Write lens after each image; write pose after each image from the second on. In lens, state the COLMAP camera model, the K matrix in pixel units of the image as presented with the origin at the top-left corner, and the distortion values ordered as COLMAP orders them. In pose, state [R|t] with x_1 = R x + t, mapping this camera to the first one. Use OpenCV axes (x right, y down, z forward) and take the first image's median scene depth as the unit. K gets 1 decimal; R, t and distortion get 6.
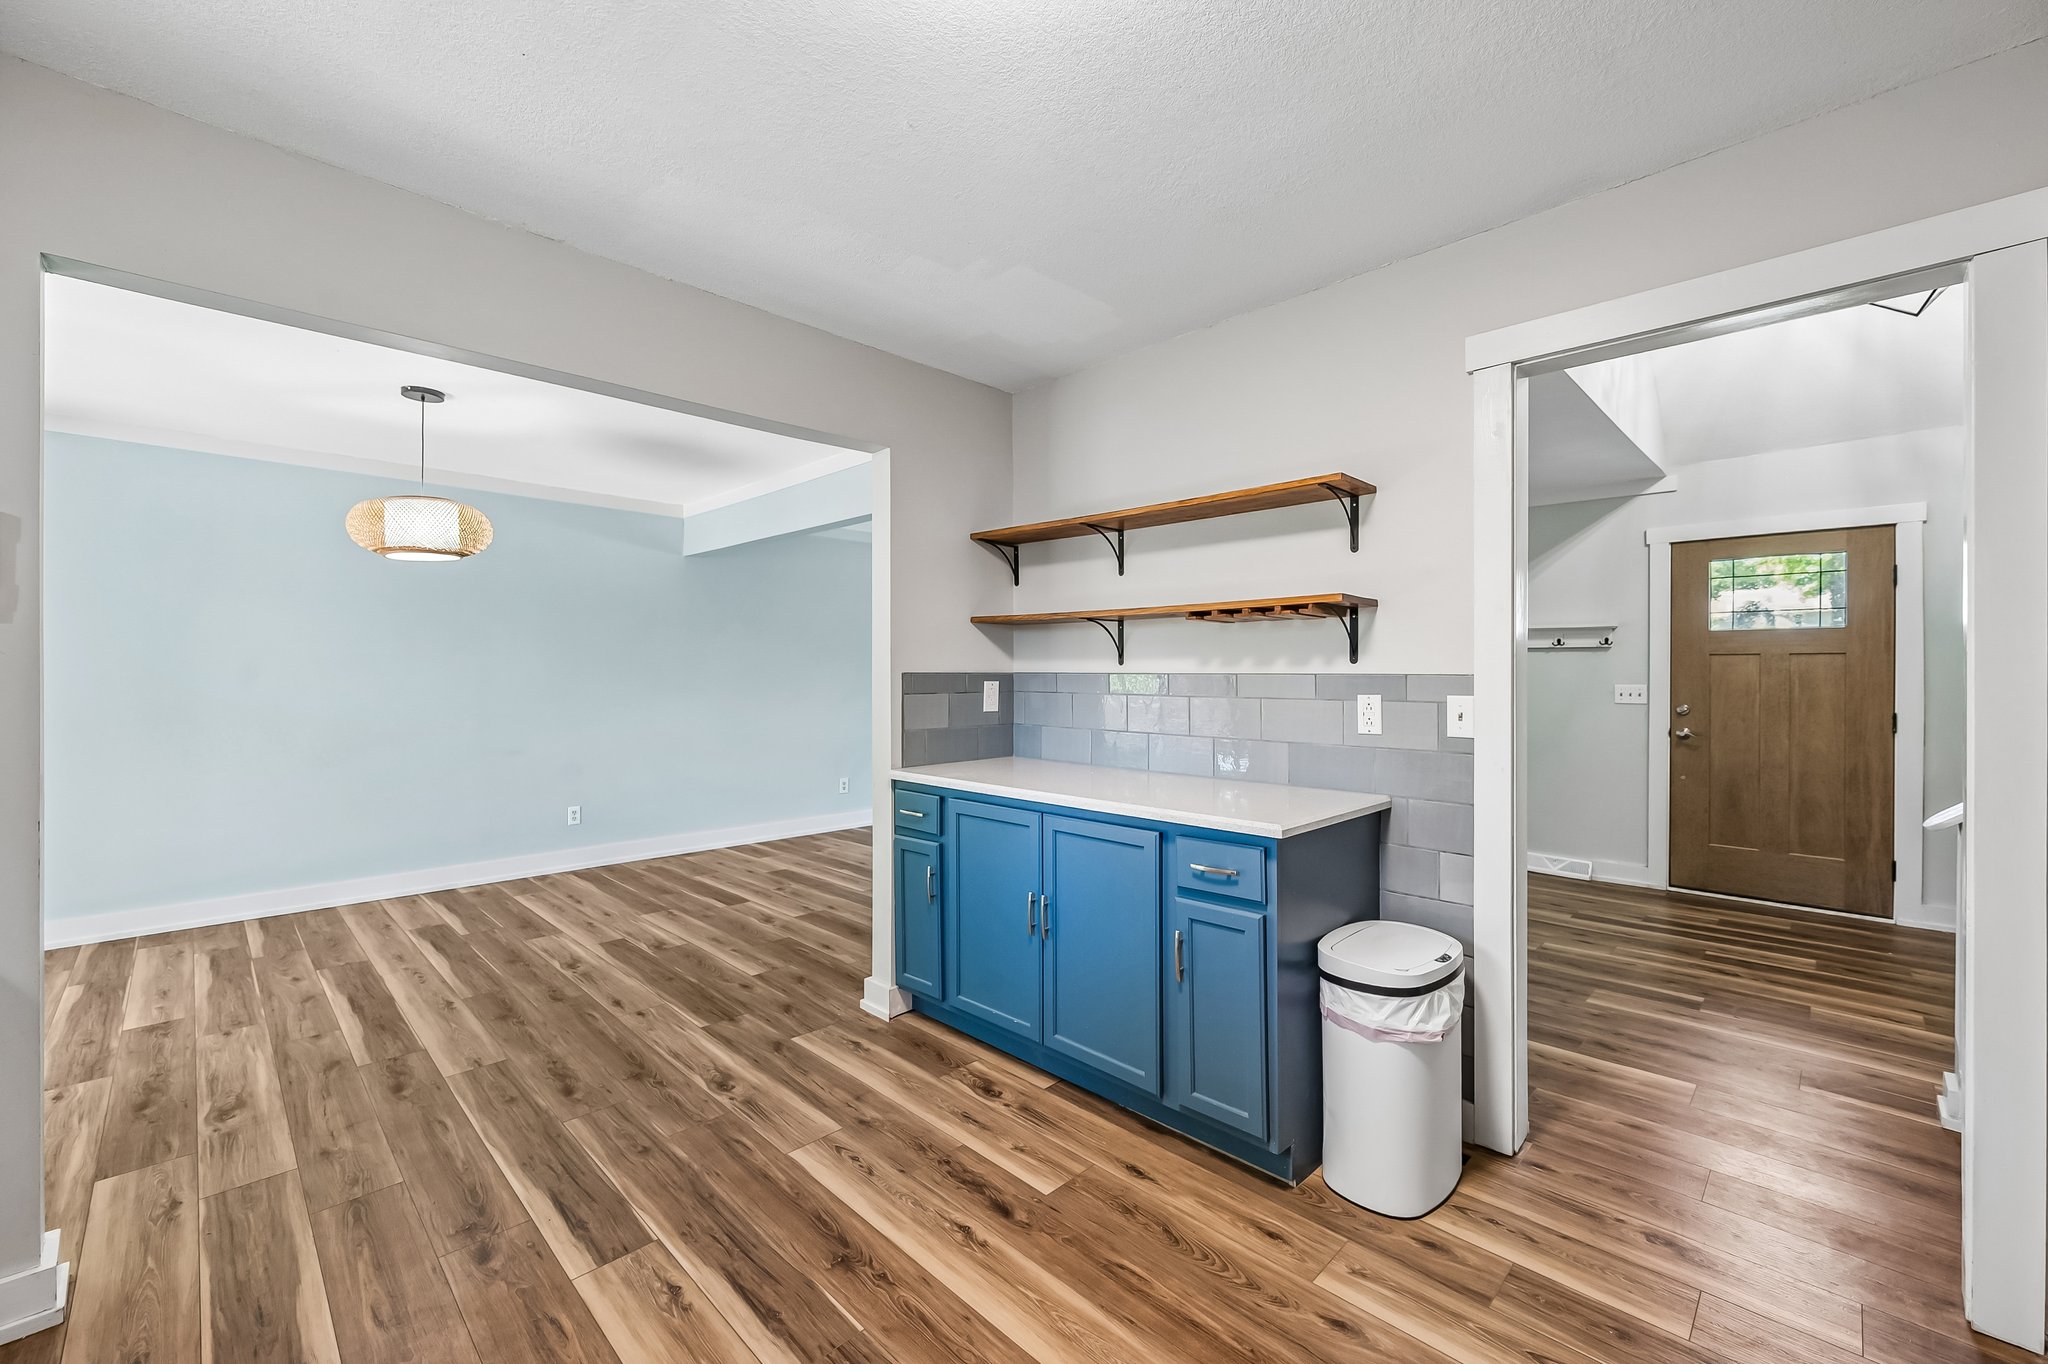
lens RADIAL K [[838.1, 0, 1024.7], [0, 838.1, 676.4], [0, 0, 1]] dist [0.004906, -0.000233]
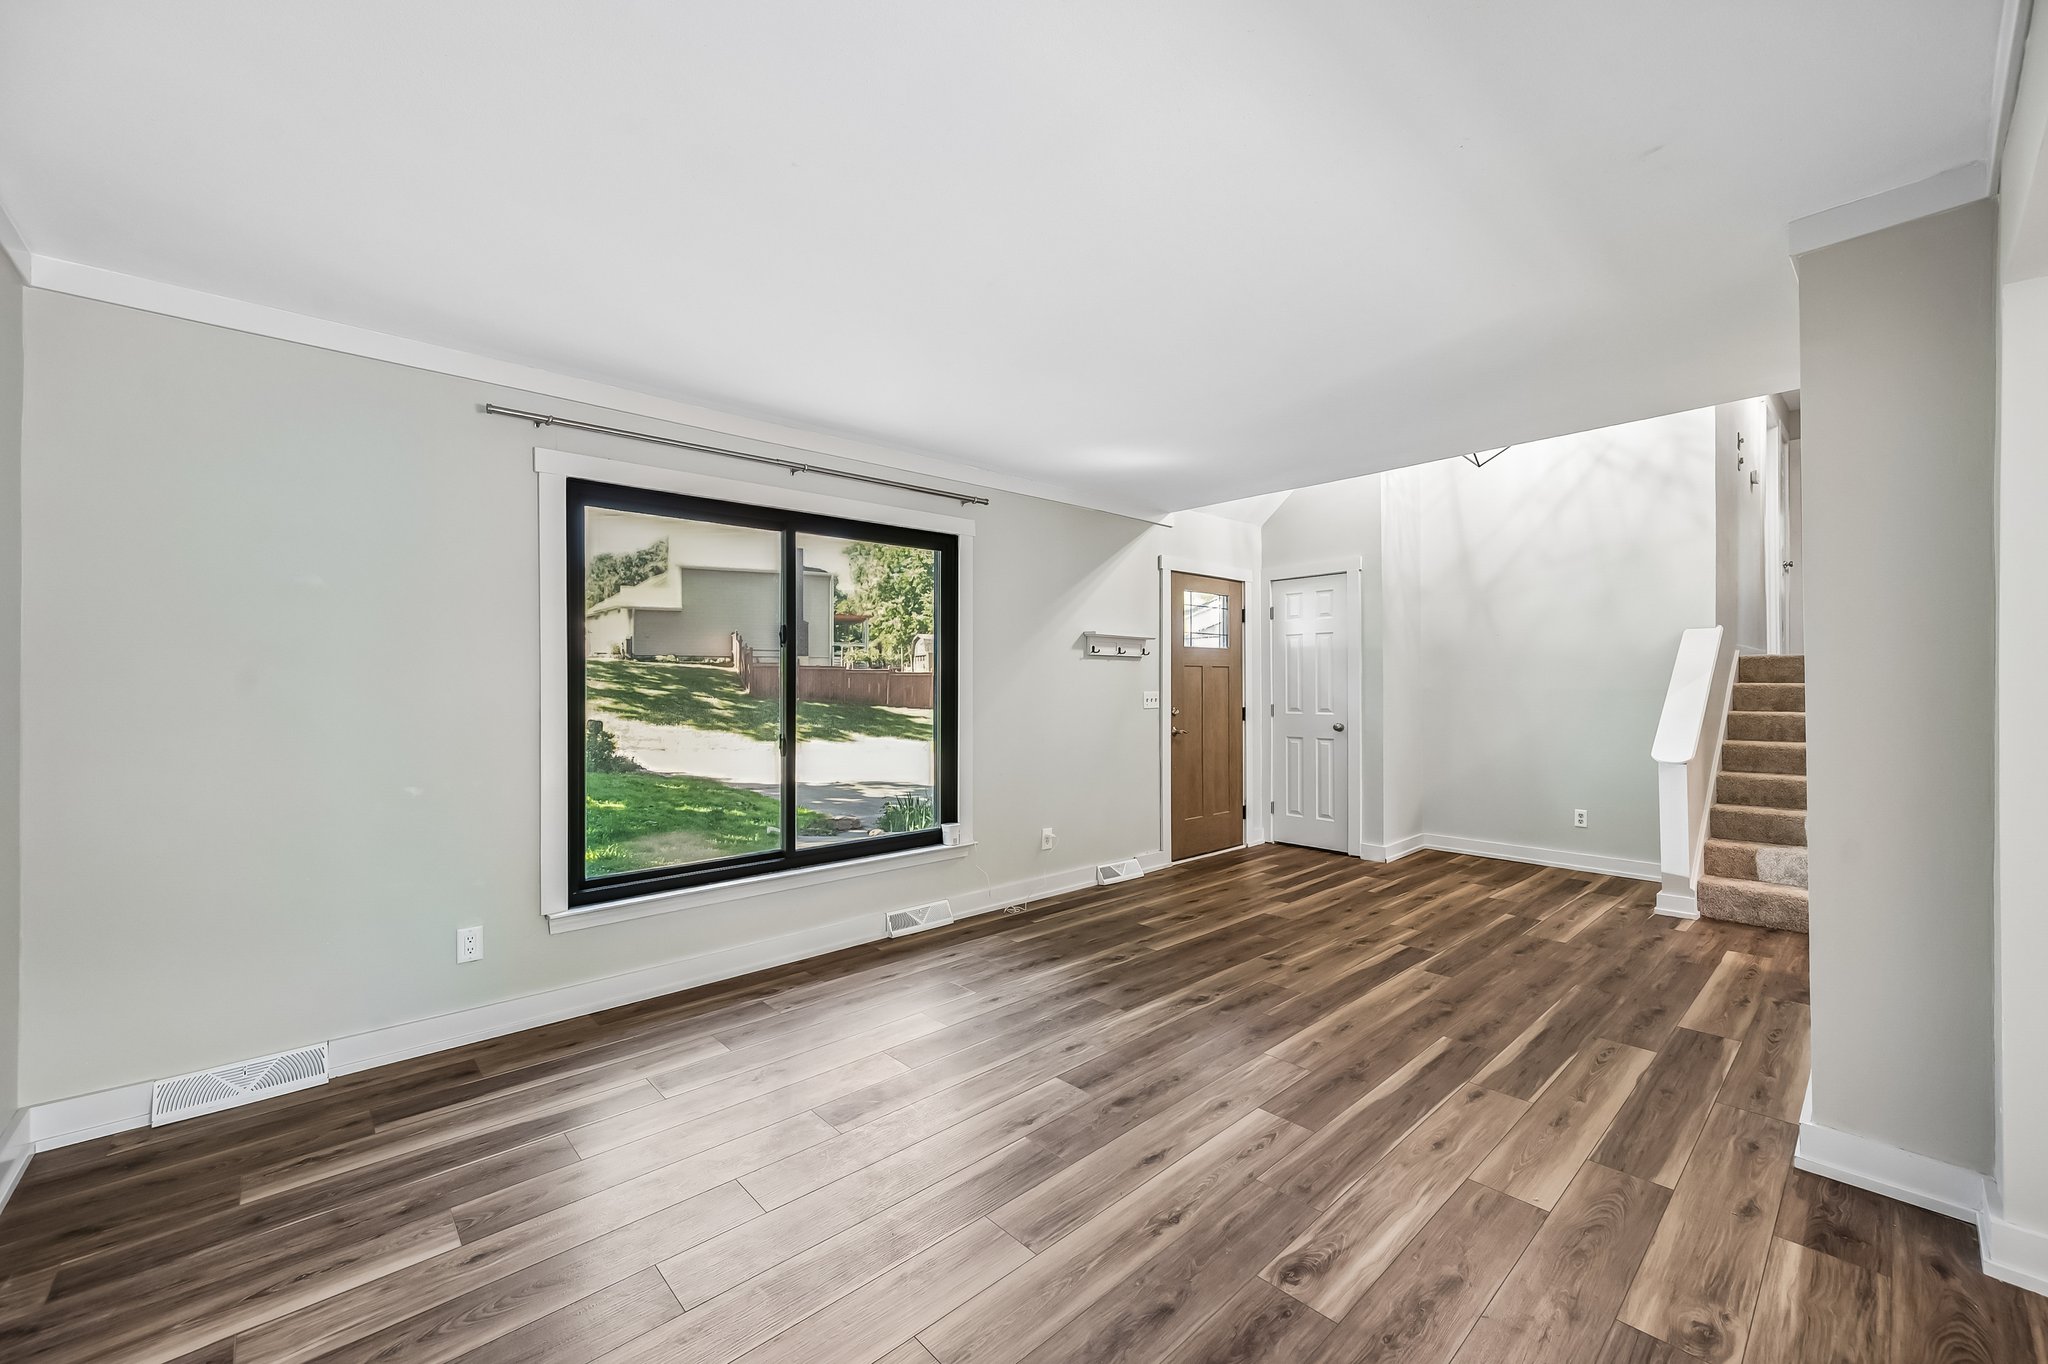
lens RADIAL K [[812.0, 0, 1025.7], [0, 812.0, 680.6], [0, 0, 1]] dist [-0.000568, -0.000164]
pose [[0.043653, 0.003382, 0.999041, -0.444460], [0.007733, 0.999963, -0.003723, -0.001505], [-0.999017, 0.007888, 0.043625, 1.371975]]
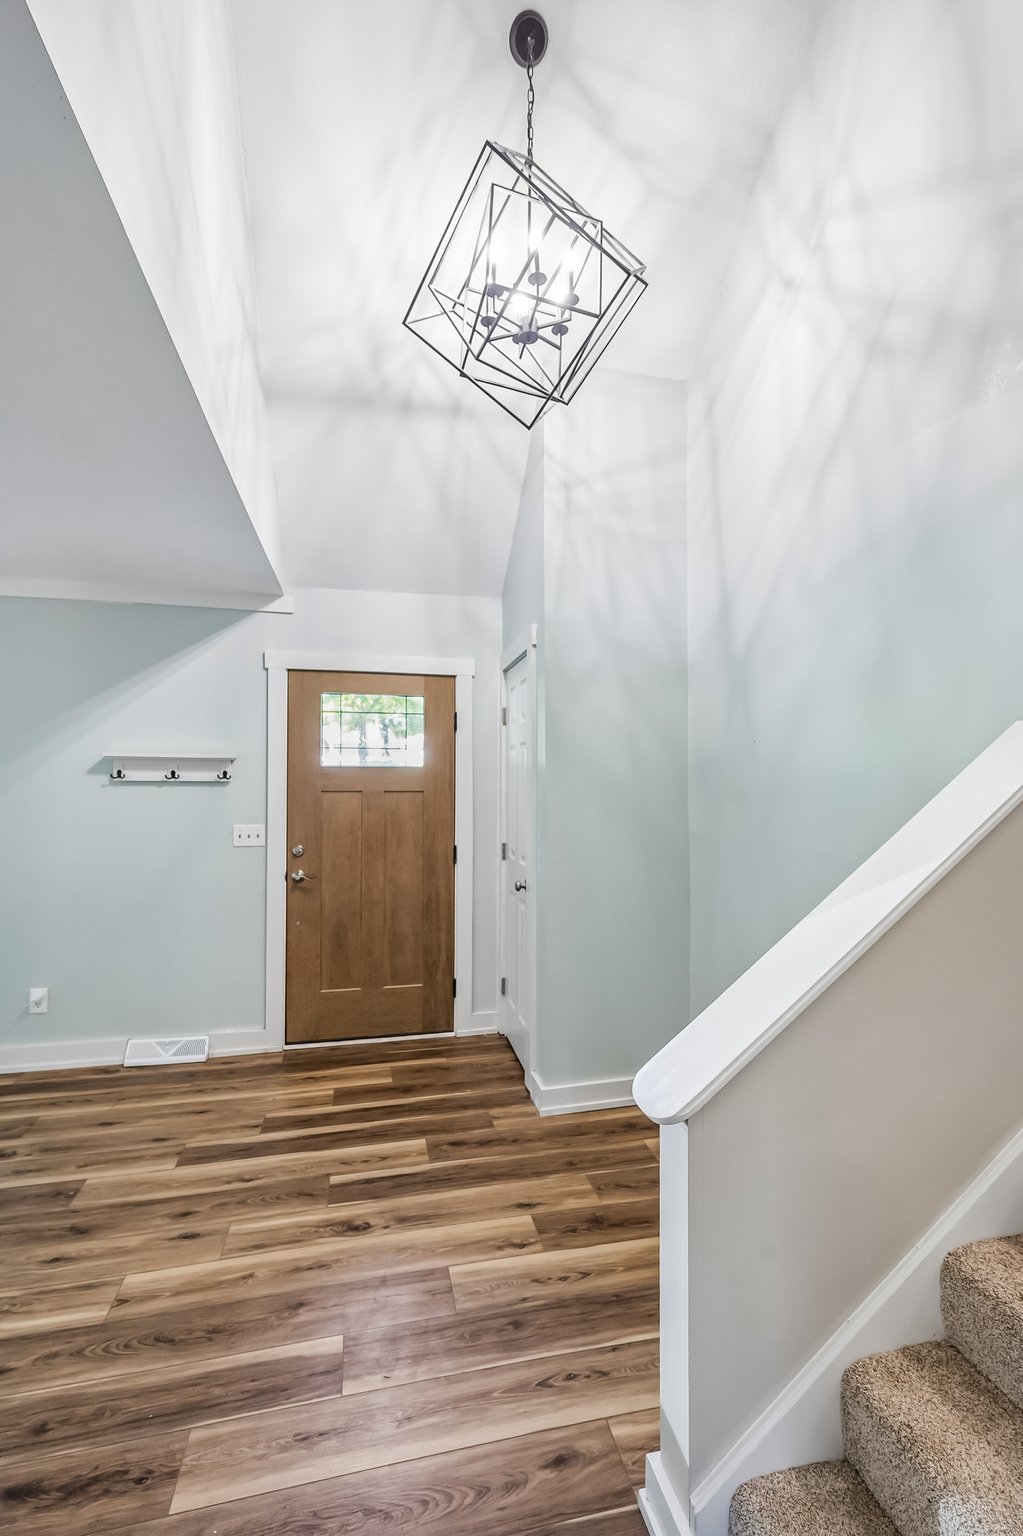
lens RADIAL K [[668.0, 0, 511.5], [0, 668.0, 768.0], [0, 0, 1]] dist [0.000523, -0.000160]
pose [[0.541243, 0.013132, 0.840764, 0.342959], [0.003592, 0.999833, -0.017929, -0.043902], [-0.840858, 0.012724, 0.541106, 0.475461]]
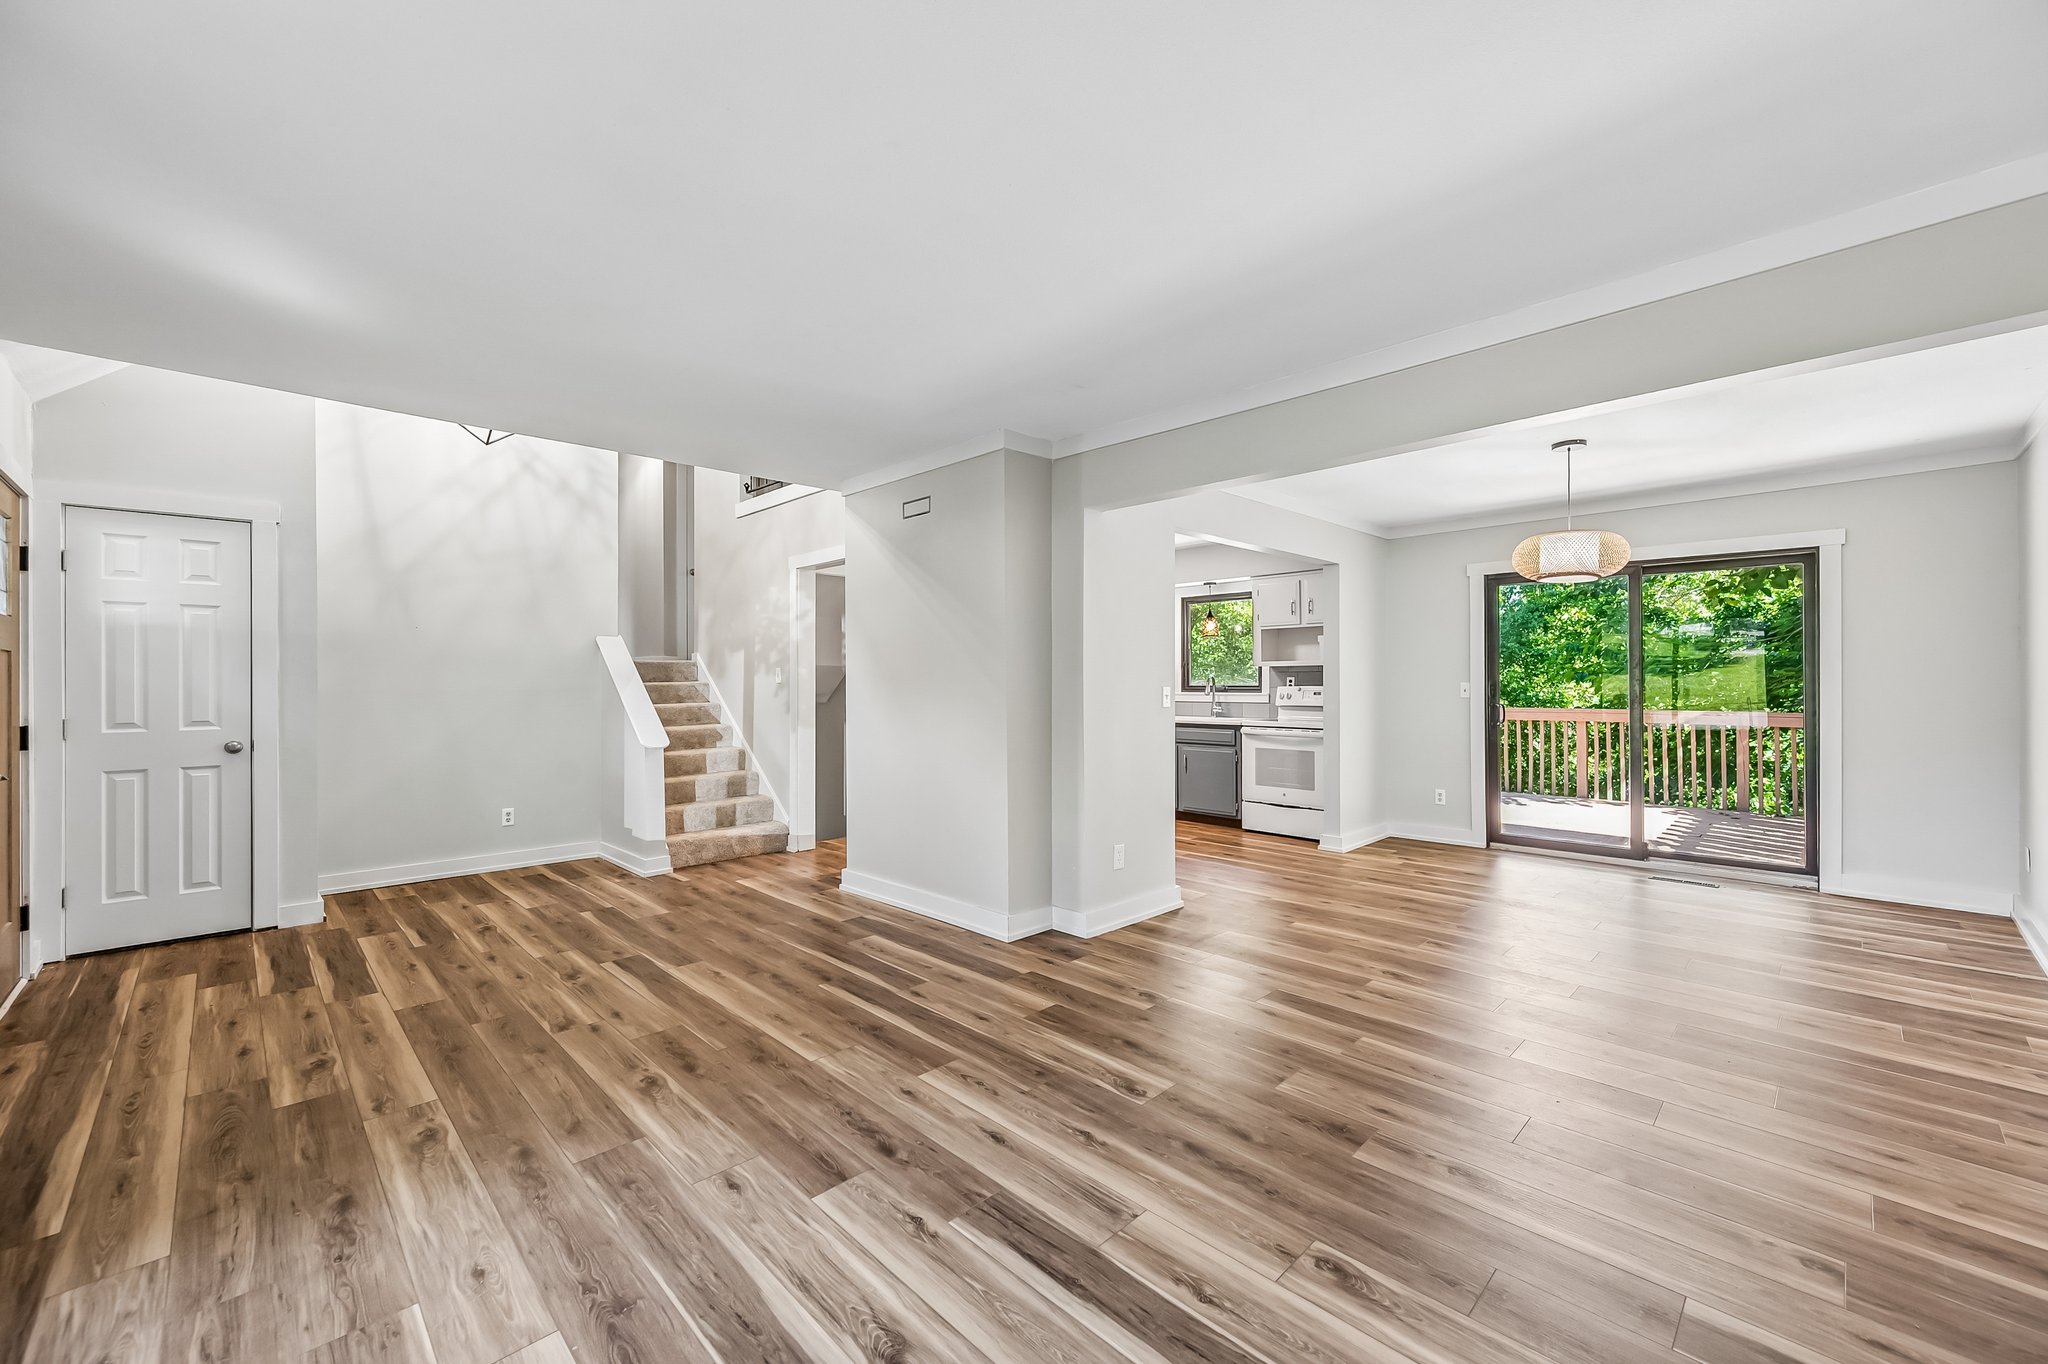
lens RADIAL K [[812.0, 0, 1025.7], [0, 812.0, 680.6], [0, 0, 1]] dist [-0.000568, -0.000164]
pose [[-0.999962, 0.002911, 0.008203, 0.049772], [0.002943, 0.999988, 0.003853, -0.001840], [-0.008191, 0.003877, -0.999959, 1.847438]]
